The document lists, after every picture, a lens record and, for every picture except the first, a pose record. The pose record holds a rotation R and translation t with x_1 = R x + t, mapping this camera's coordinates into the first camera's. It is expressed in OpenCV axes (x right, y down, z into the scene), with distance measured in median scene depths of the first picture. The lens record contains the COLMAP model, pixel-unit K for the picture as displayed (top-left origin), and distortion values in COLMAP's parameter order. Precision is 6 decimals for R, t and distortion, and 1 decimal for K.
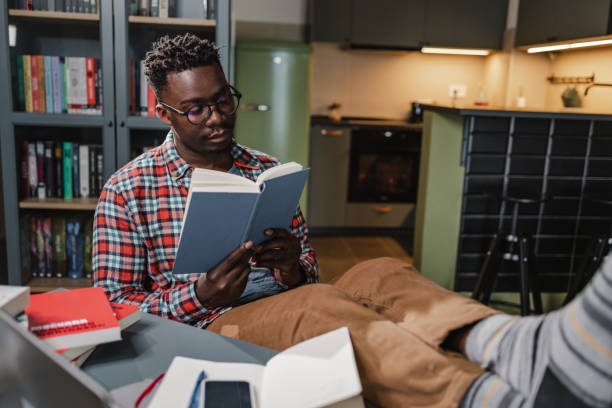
lens RADIAL K [[532.0, 0, 260.6], [0, 532.0, 204.5], [0, 0, 1]] dist [0.009264, -0.001801]
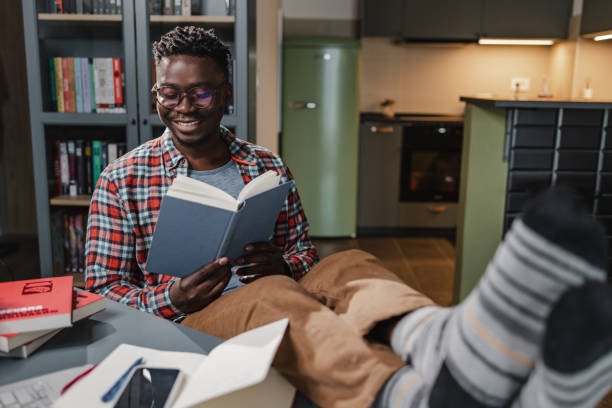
lens RADIAL K [[539.0, 0, 261.3], [0, 539.0, 203.4], [0, 0, 1]] dist [-0.004159, 0.010712]
pose [[0.993778, 0.000019, -0.111382, 0.067908], [-0.000413, 0.999994, -0.003521, 0.007180], [0.111381, 0.003545, 0.993771, 0.003757]]
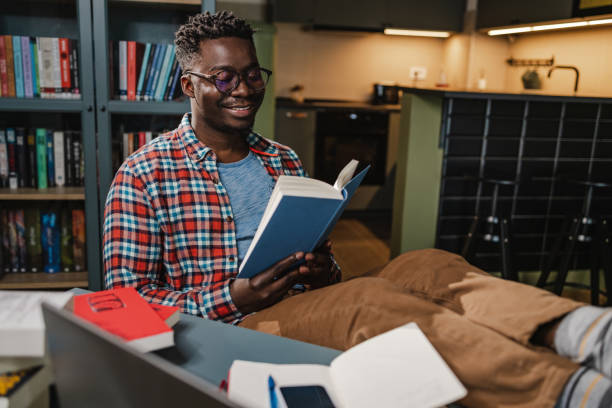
lens RADIAL K [[539.0, 0, 261.3], [0, 539.0, 203.4], [0, 0, 1]] dist [-0.004159, 0.010712]
pose [[0.996138, -0.020724, 0.085316, -0.059162], [0.018279, 0.999402, 0.029343, -0.005820], [-0.085873, -0.027670, 0.995922, 0.019101]]
